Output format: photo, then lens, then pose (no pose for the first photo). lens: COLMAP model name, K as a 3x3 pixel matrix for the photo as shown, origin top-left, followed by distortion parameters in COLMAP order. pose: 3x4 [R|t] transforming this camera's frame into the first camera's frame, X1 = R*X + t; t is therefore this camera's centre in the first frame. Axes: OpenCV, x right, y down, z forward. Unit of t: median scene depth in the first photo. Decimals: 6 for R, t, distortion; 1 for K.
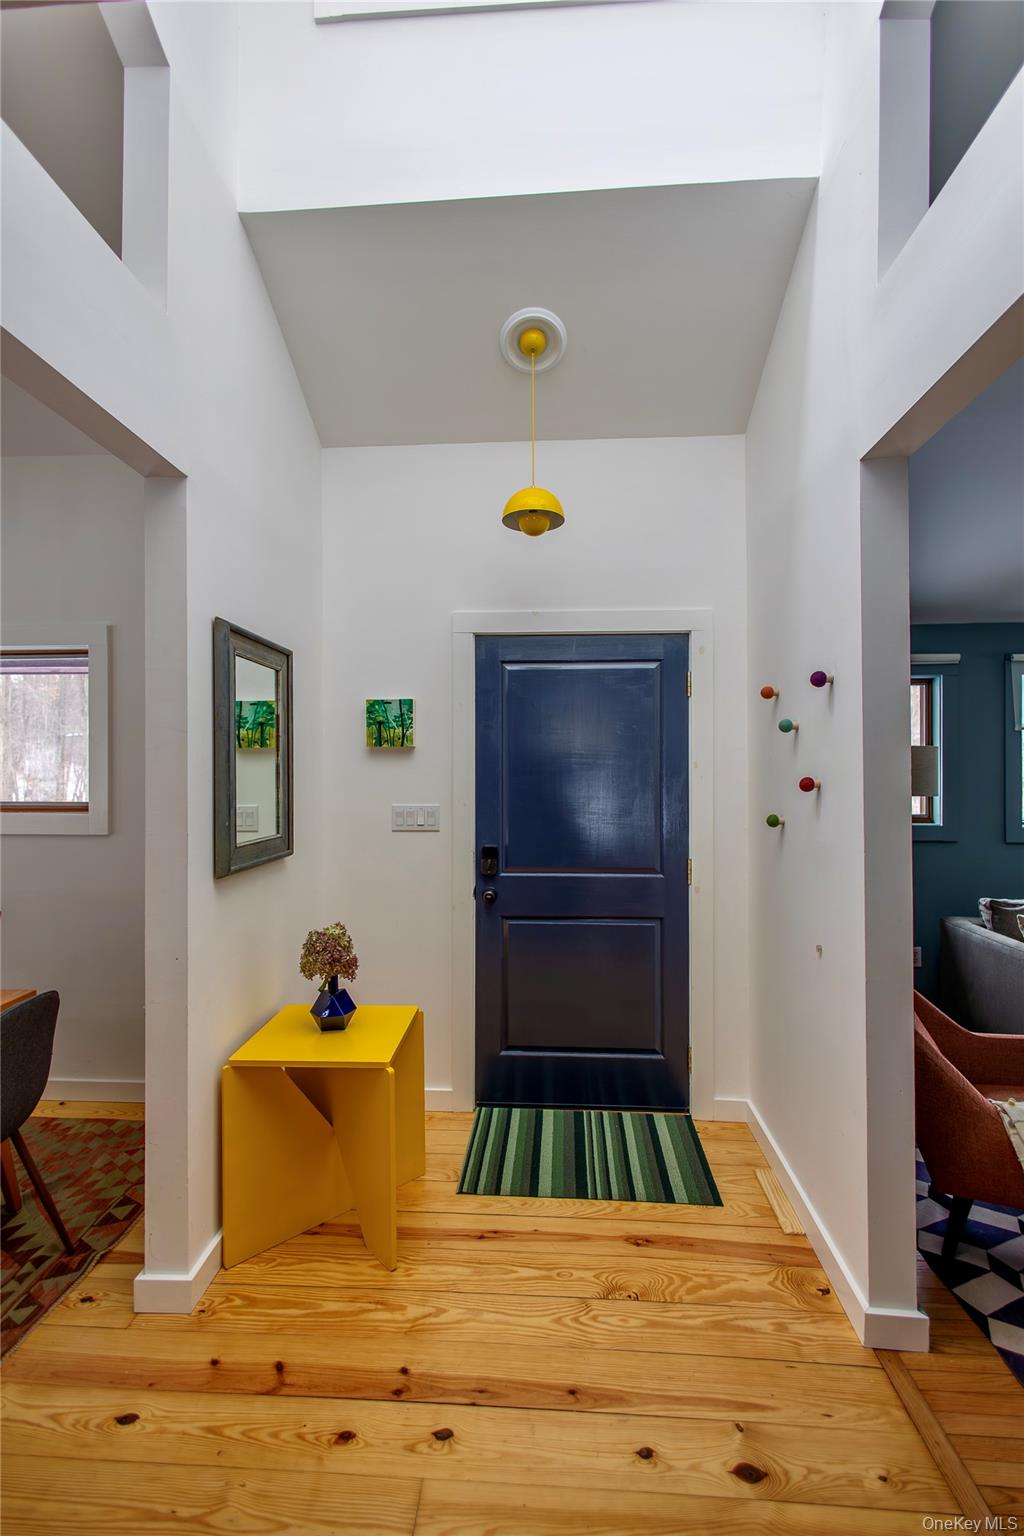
lens RADIAL K [[700.3, 0, 512.0], [0, 700.3, 768.0], [0, 0, 1]] dist [0.014460, -0.005912]
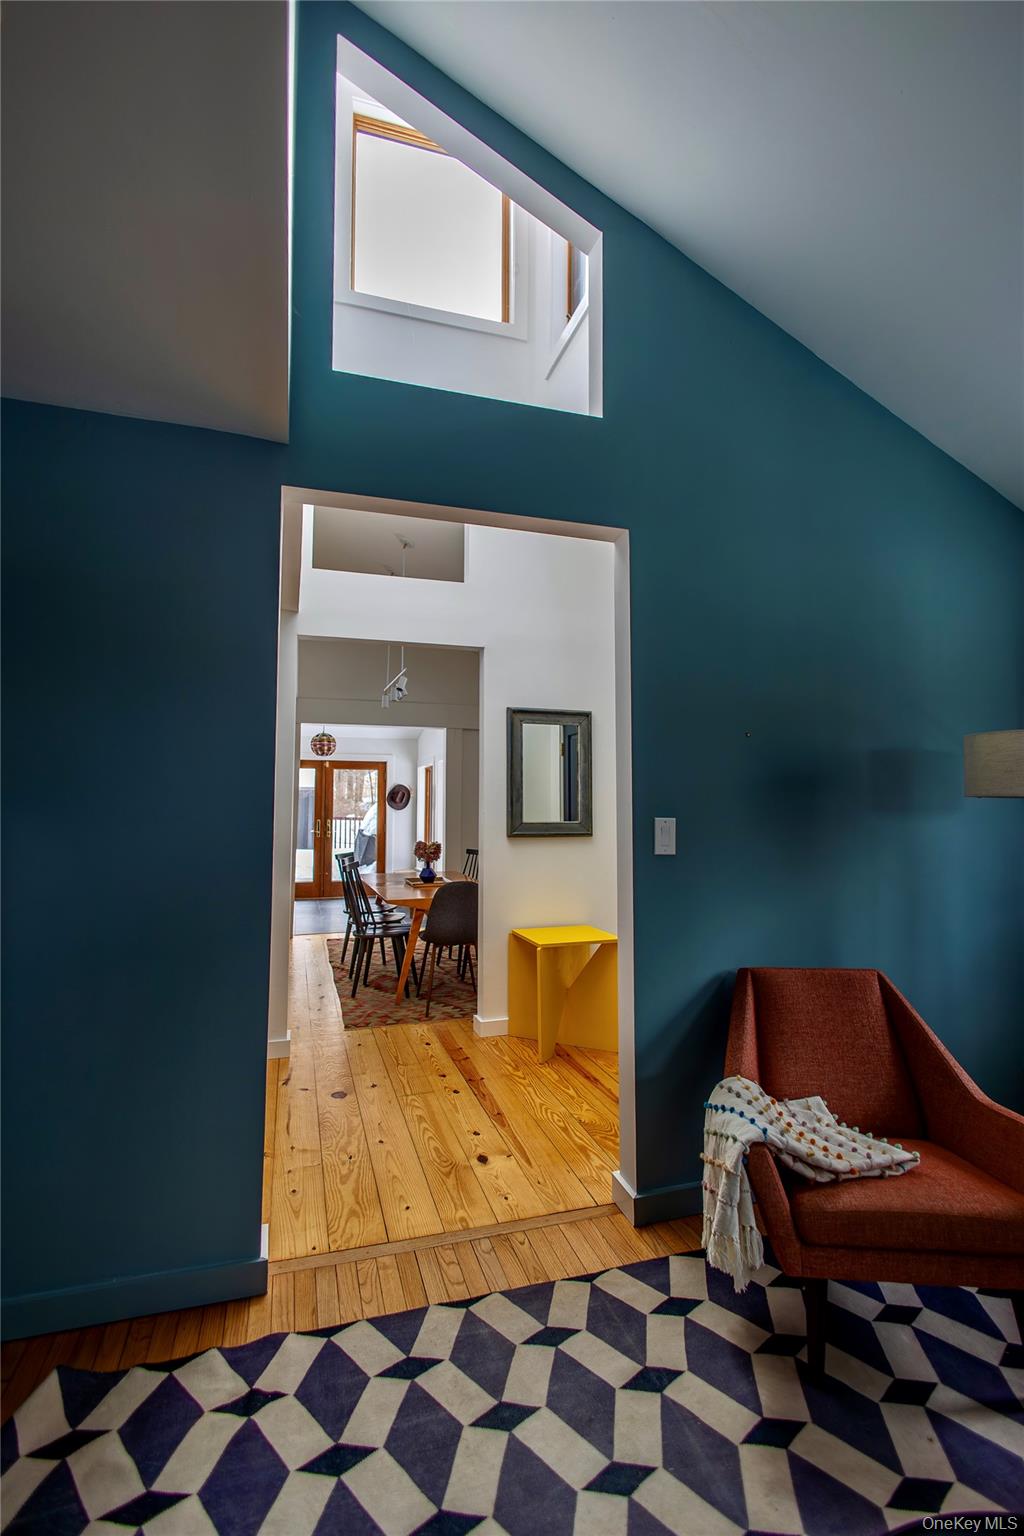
lens RADIAL K [[719.5, 0, 519.8], [0, 719.5, 767.7], [0, 0, 1]] dist [0.016261, -0.005637]
pose [[0.361819, -0.047757, -0.931025, 1.687381], [0.001930, 0.998723, -0.050479, 0.071800], [0.932247, 0.016467, 0.361449, 0.318044]]
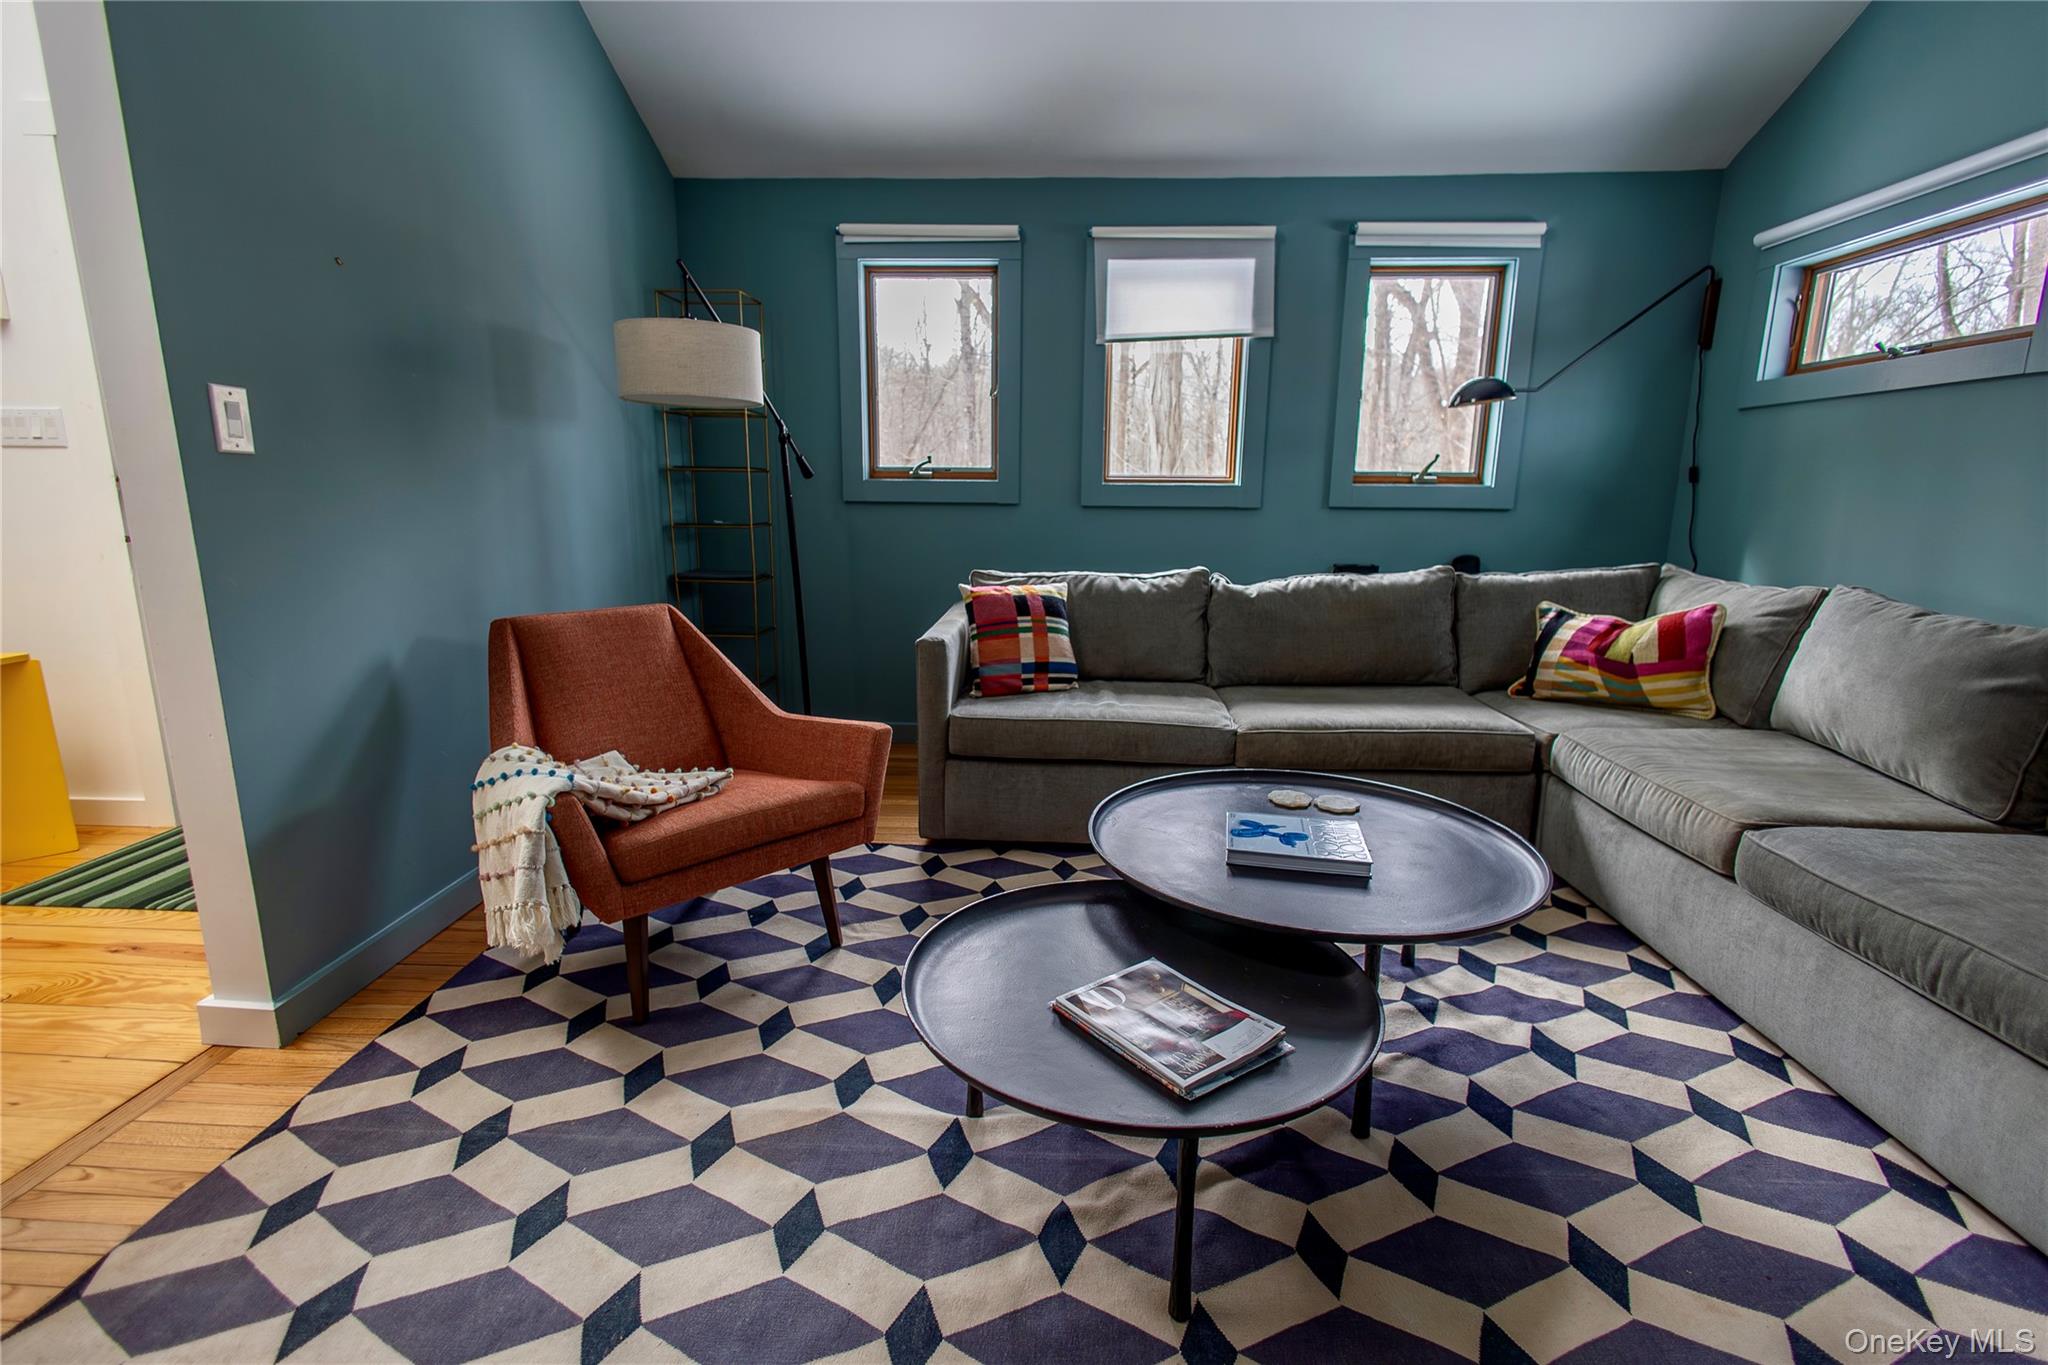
lens RADIAL K [[933.7, 0, 1024.0], [0, 933.7, 682.5], [0, 0, 1]] dist [0.014460, -0.005912]
pose [[0.999593, 0.005046, 0.028085, 1.342469], [-0.010668, 0.978950, 0.203822, 0.189547], [-0.026465, -0.204038, 0.978605, 0.020590]]
